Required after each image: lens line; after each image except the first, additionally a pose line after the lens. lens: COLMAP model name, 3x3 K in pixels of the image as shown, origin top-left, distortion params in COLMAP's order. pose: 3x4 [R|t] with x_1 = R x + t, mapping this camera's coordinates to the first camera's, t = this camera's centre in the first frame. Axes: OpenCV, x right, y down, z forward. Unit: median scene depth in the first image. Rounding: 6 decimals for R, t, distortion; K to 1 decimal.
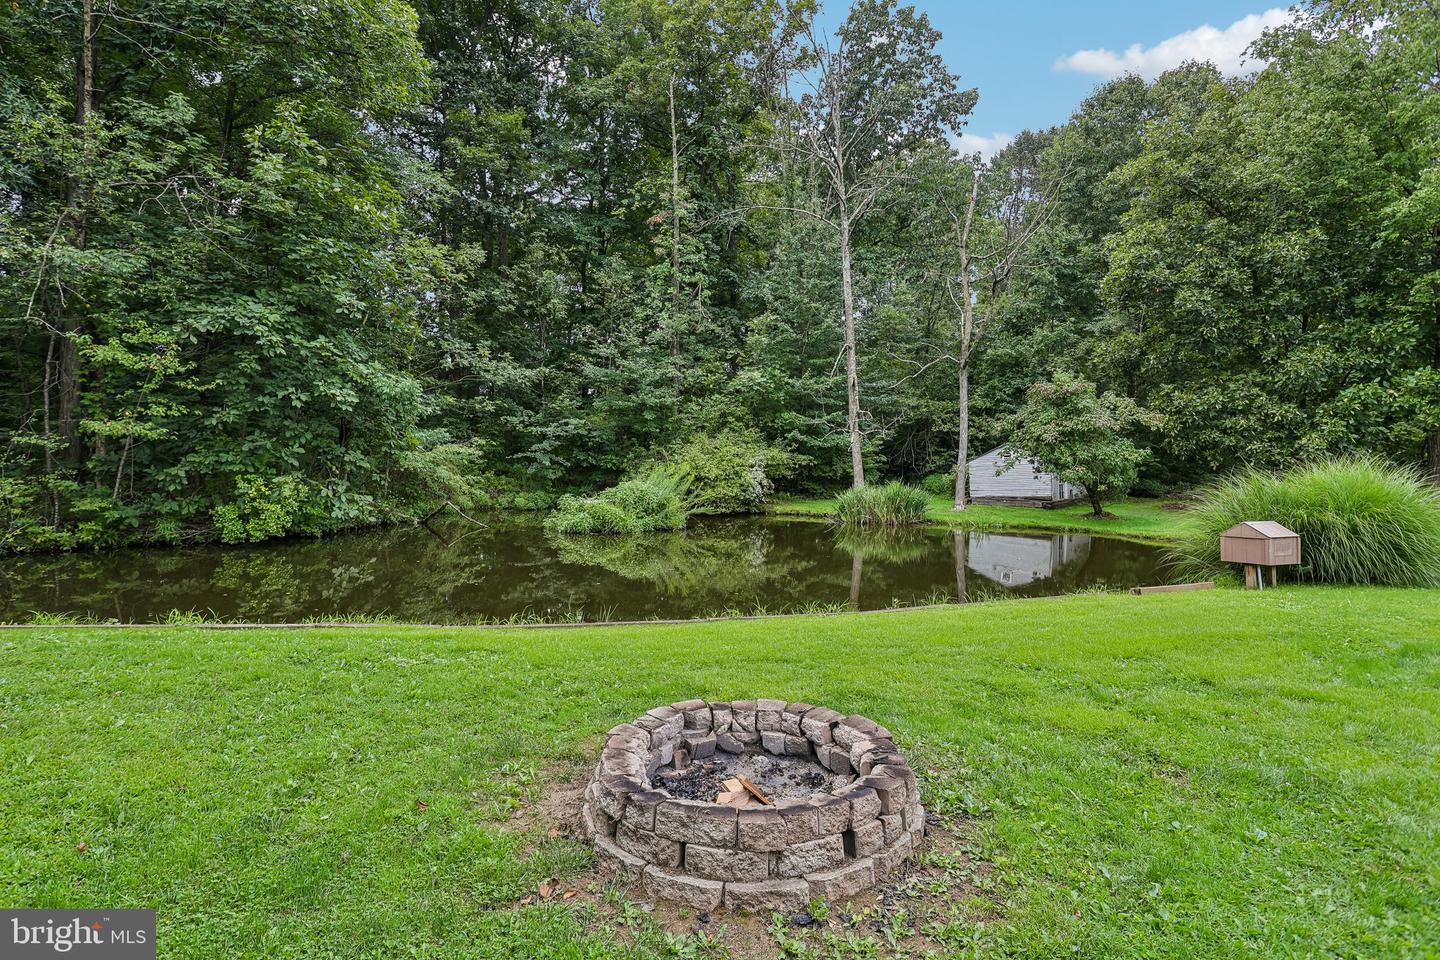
lens RADIAL K [[711.0, 0, 693.5], [0, 711.0, 468.5], [0, 0, 1]] dist [-0.066021, 0.025683]
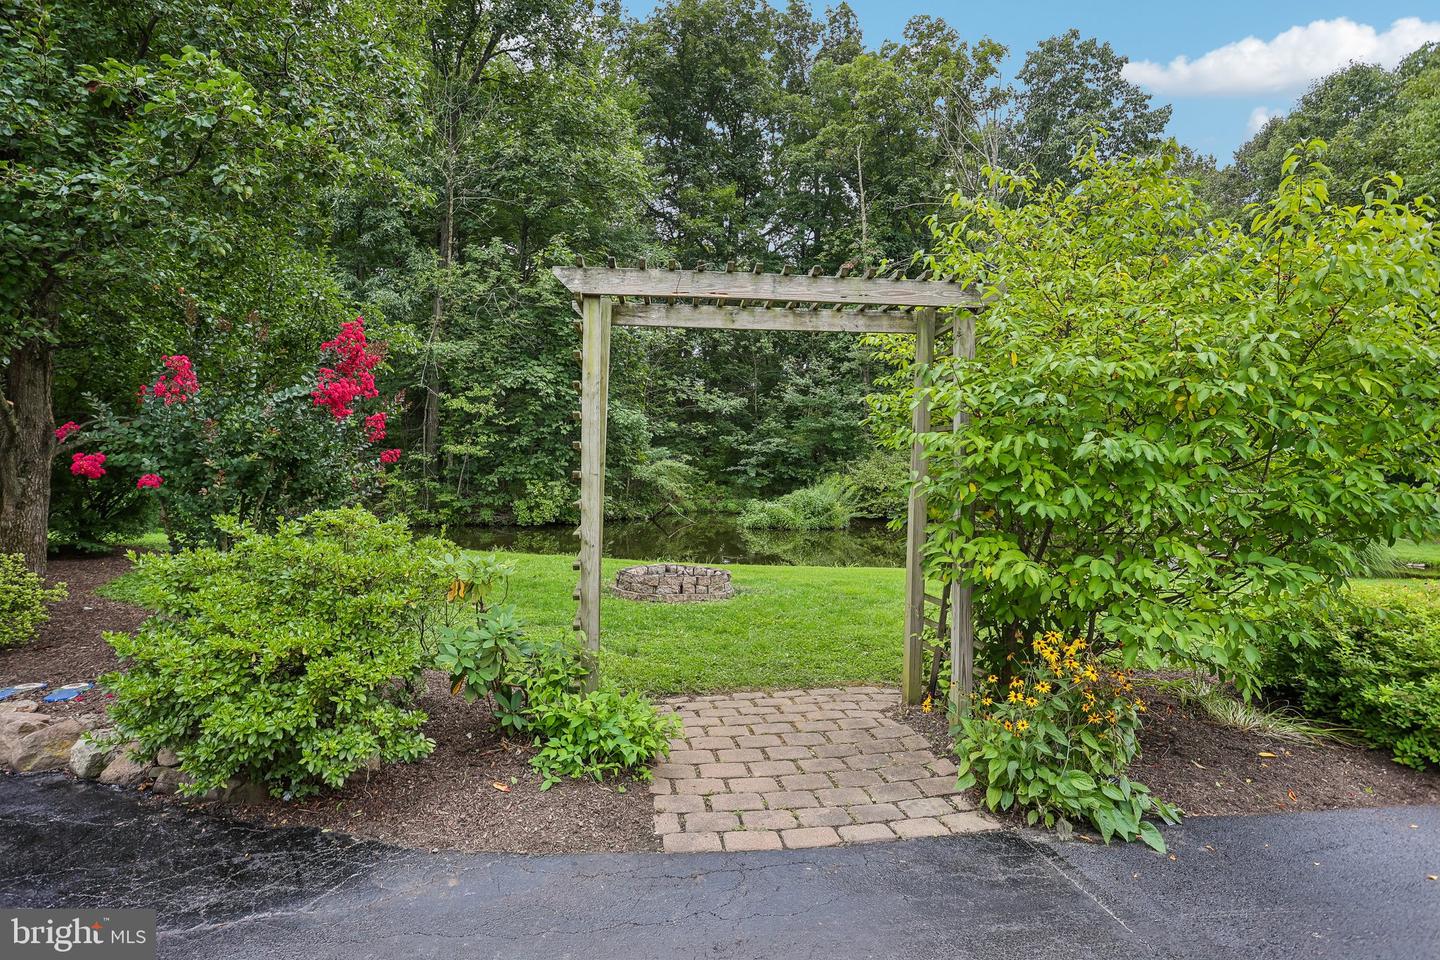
lens RADIAL K [[711.0, 0, 693.5], [0, 711.0, 468.5], [0, 0, 1]] dist [-0.066021, 0.025683]
pose [[0.937845, 0.005426, -0.347013, 0.201267], [-0.012188, 0.999776, -0.017305, 0.005913], [0.346841, 0.020459, 0.937701, -0.297171]]
